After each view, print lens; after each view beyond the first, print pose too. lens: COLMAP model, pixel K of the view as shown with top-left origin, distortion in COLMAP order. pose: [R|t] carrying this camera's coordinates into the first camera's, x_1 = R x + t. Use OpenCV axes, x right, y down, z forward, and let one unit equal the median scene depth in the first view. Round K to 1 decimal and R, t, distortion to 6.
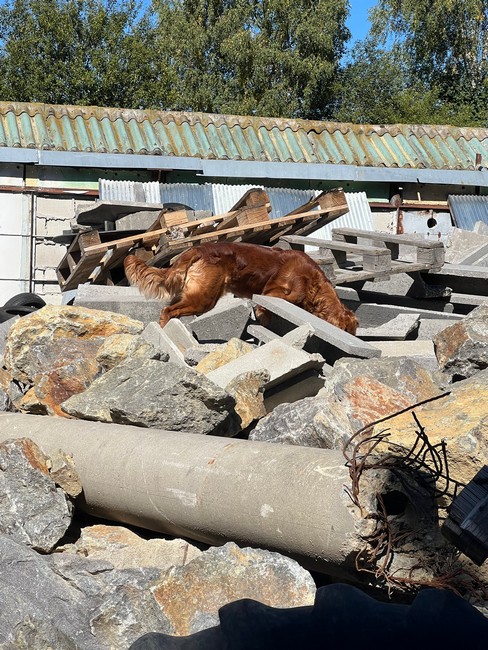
lens RADIAL K [[1442.1, 0, 244.0], [0, 1442.1, 325.0], [0, 0, 1]] dist [0.089354, 0.606868]
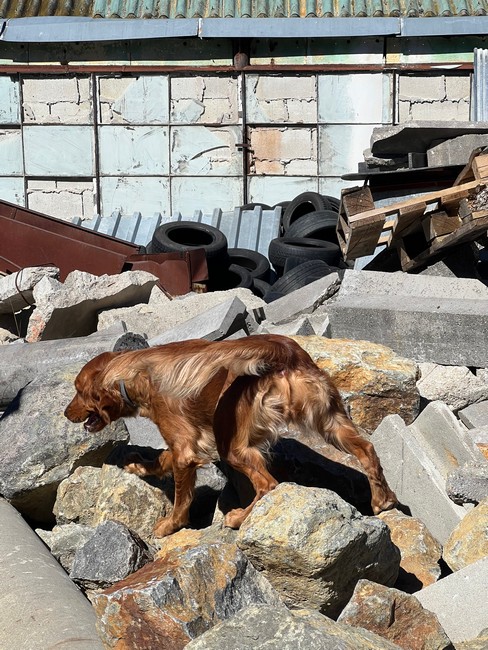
lens RADIAL K [[1442.1, 0, 244.0], [0, 1442.1, 325.0], [0, 0, 1]] dist [0.089354, 0.606868]
pose [[0.957165, -0.000594, -0.289543, 0.013824], [0.030499, 0.994642, 0.098783, -0.030658], [0.287932, -0.103382, 0.952054, 0.159080]]
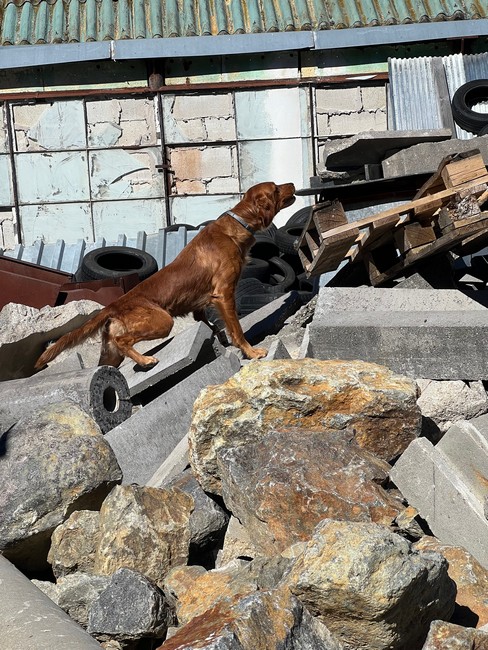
lens RADIAL K [[1440.8, 0, 231.4], [0, 1440.8, 326.1], [0, 0, 1]] dist [0.107087, 0.423245]
pose [[0.969799, -0.061028, -0.236147, -0.001255], [0.084314, 0.992385, 0.089794, -0.031721], [0.228869, -0.106992, 0.967560, 0.164929]]
